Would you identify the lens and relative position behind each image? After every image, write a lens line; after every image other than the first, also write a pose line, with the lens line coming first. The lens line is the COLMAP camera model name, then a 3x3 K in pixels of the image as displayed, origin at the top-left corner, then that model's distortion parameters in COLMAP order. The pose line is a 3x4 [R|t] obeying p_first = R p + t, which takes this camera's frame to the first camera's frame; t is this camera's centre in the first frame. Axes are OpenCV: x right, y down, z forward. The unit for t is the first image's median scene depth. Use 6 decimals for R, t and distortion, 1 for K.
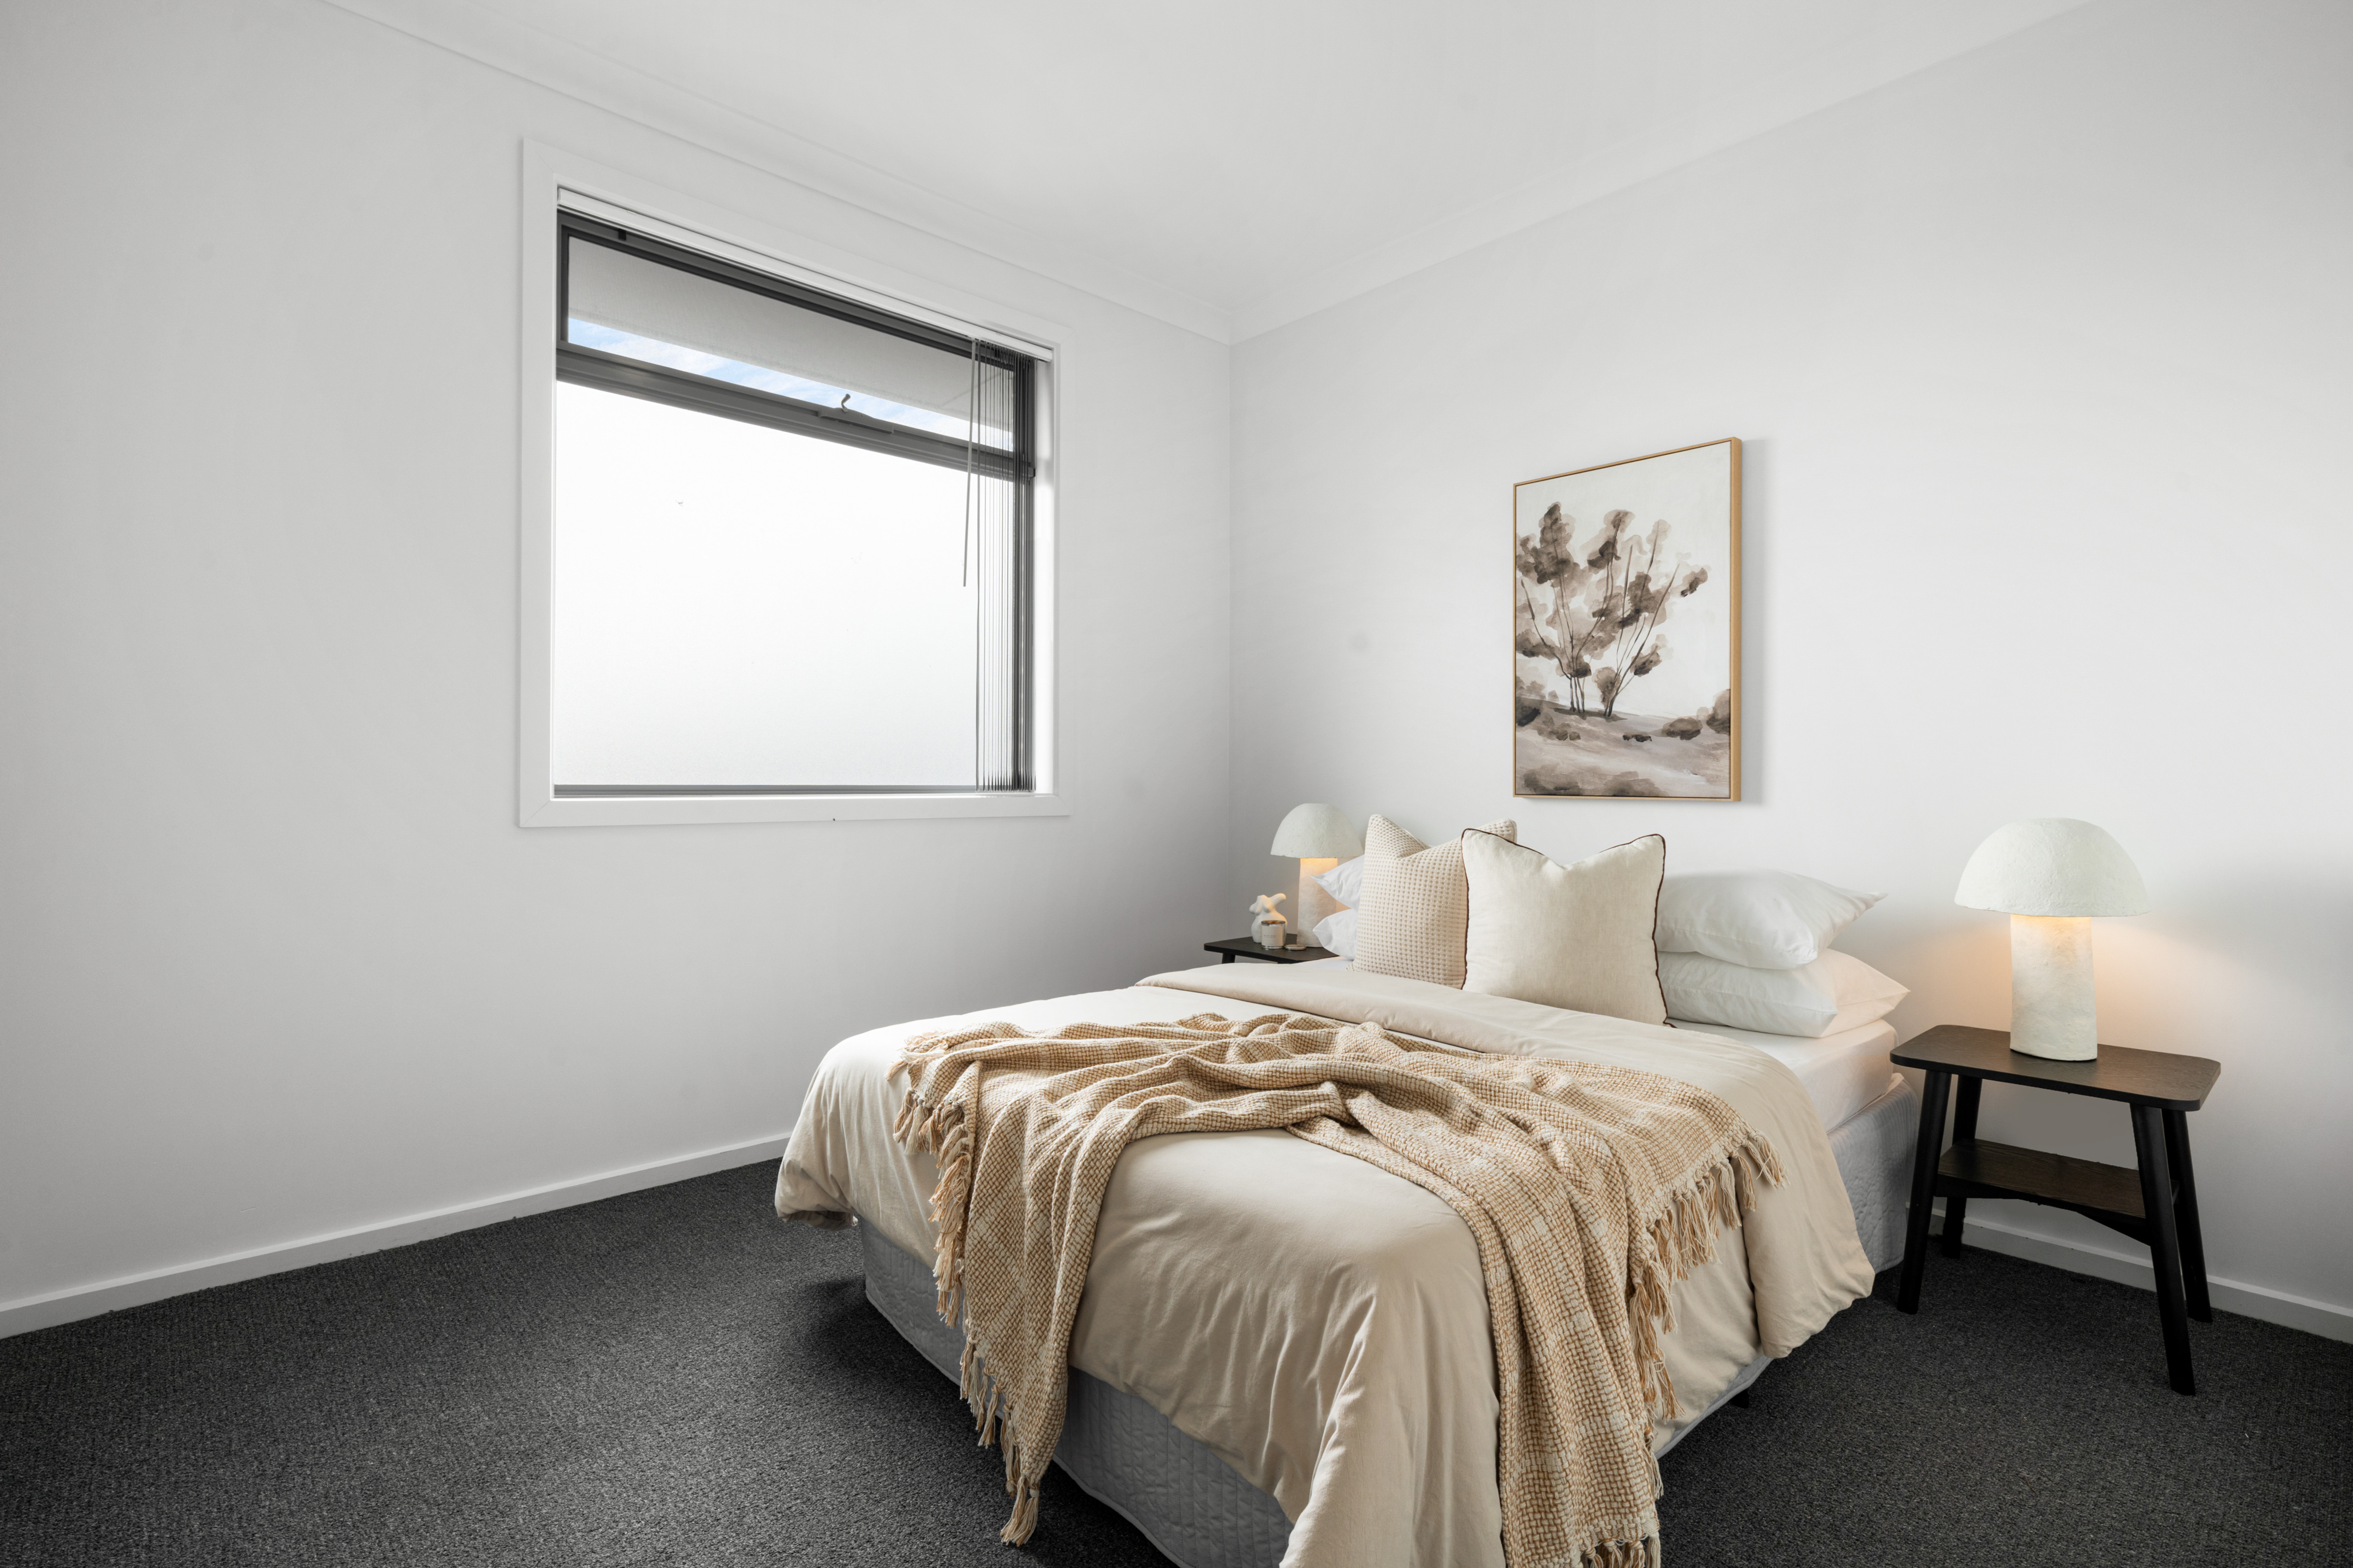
lens RADIAL K [[1077.6, 0, 1180.7], [0, 1077.6, 787.9], [0, 0, 1]] dist [-0.000604, -0.000016]
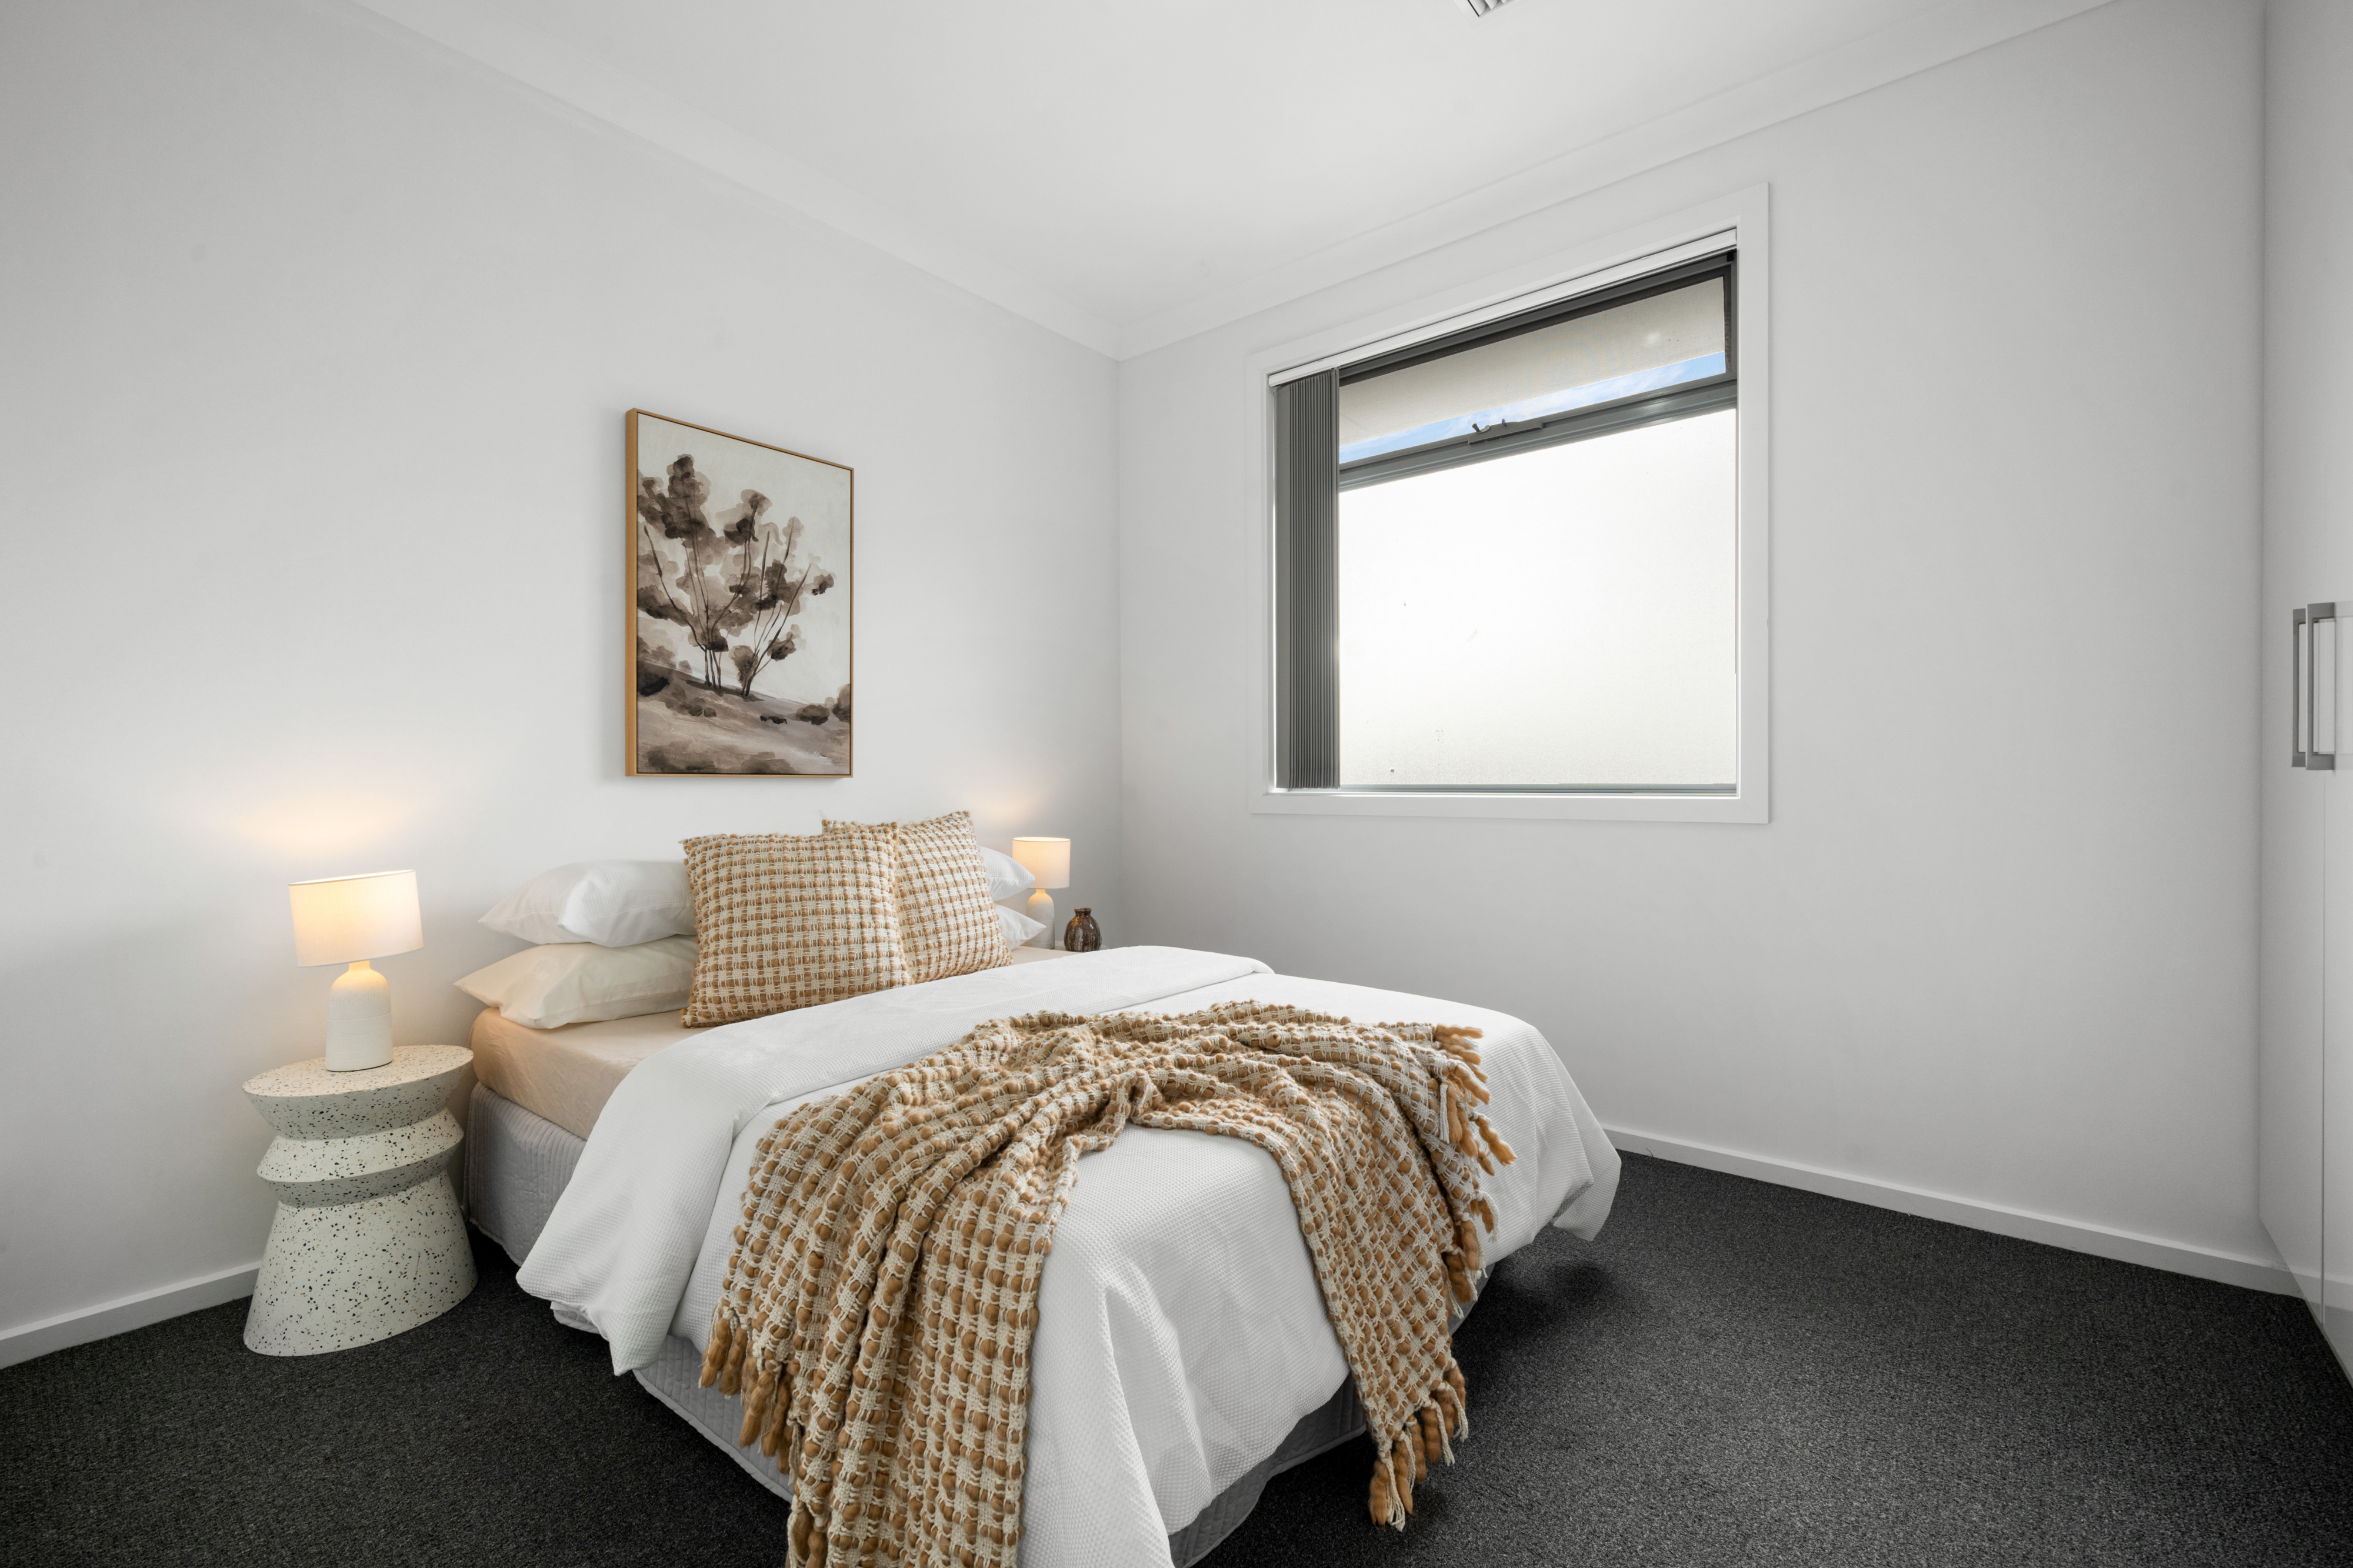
lens RADIAL K [[1040.1, 0, 1181.3], [0, 1040.1, 777.6], [0, 0, 1]] dist [-0.000127, -0.000009]
pose [[-0.146289, -0.014372, 0.989137, -0.607194], [-0.012981, 0.999836, 0.012608, -0.007891], [-0.989157, -0.010996, -0.146452, 0.735002]]
